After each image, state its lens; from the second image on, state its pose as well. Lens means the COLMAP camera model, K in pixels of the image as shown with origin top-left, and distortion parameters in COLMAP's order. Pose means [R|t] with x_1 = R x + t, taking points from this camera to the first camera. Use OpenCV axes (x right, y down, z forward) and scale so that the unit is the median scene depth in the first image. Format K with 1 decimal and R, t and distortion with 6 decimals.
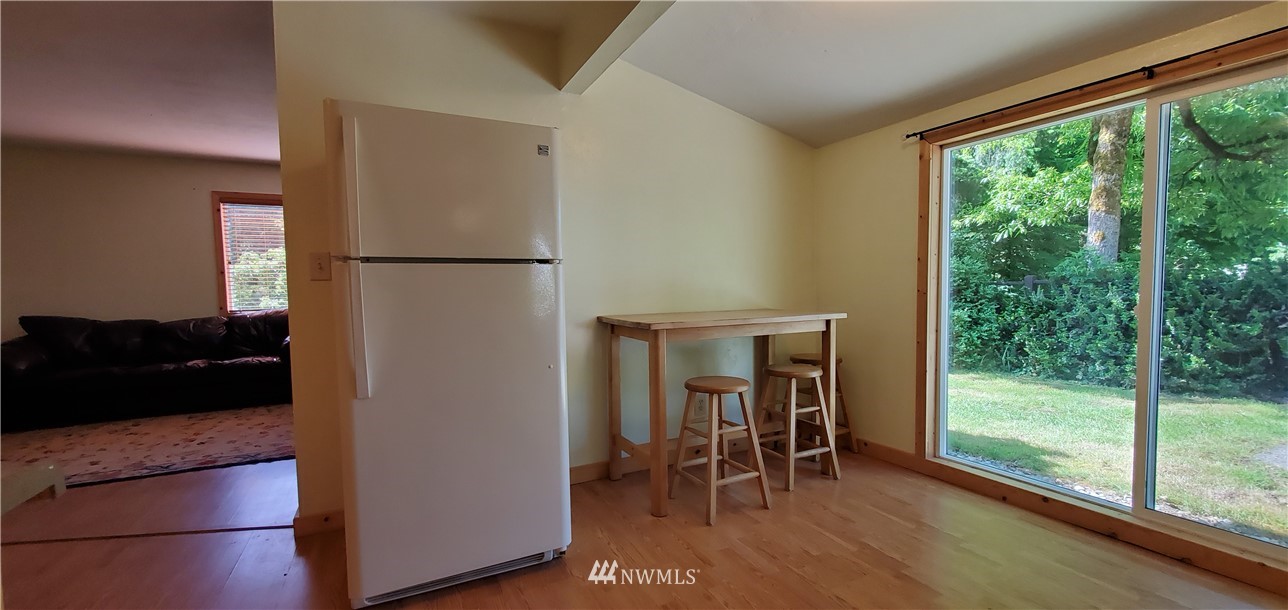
lens RADIAL K [[508.7, 0, 640.3], [0, 508.7, 309.5], [0, 0, 1]] dist [0.003083, -0.001137]
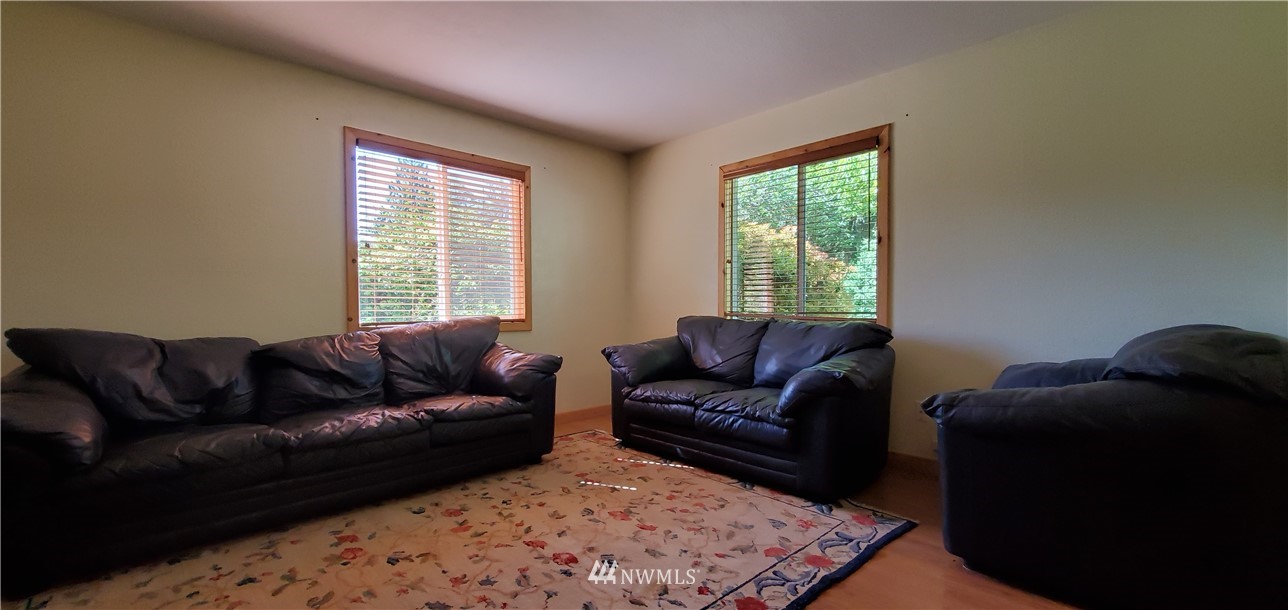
lens RADIAL K [[508.7, 0, 643.8], [0, 508.7, 314.9], [0, 0, 1]] dist [0.003083, -0.001137]
pose [[0.954920, 0.013308, 0.296565, -0.666535], [0.000025, 0.998991, -0.044906, 0.019332], [-0.296863, 0.042889, 0.953956, 0.320672]]
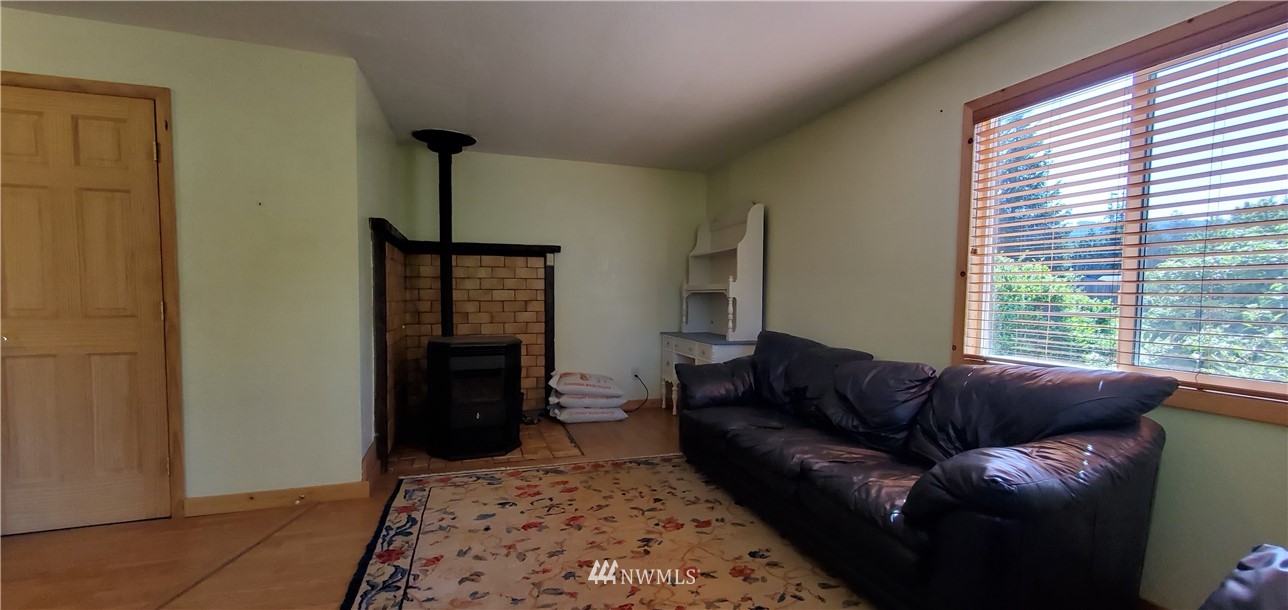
lens RADIAL K [[508.7, 0, 637.3], [0, 508.7, 317.1], [0, 0, 1]] dist [0.003083, -0.001137]
pose [[-0.158143, 0.072043, -0.984785, -0.301784], [-0.059035, 0.994861, 0.082260, -0.052832], [0.985650, 0.071146, -0.153077, 0.772344]]
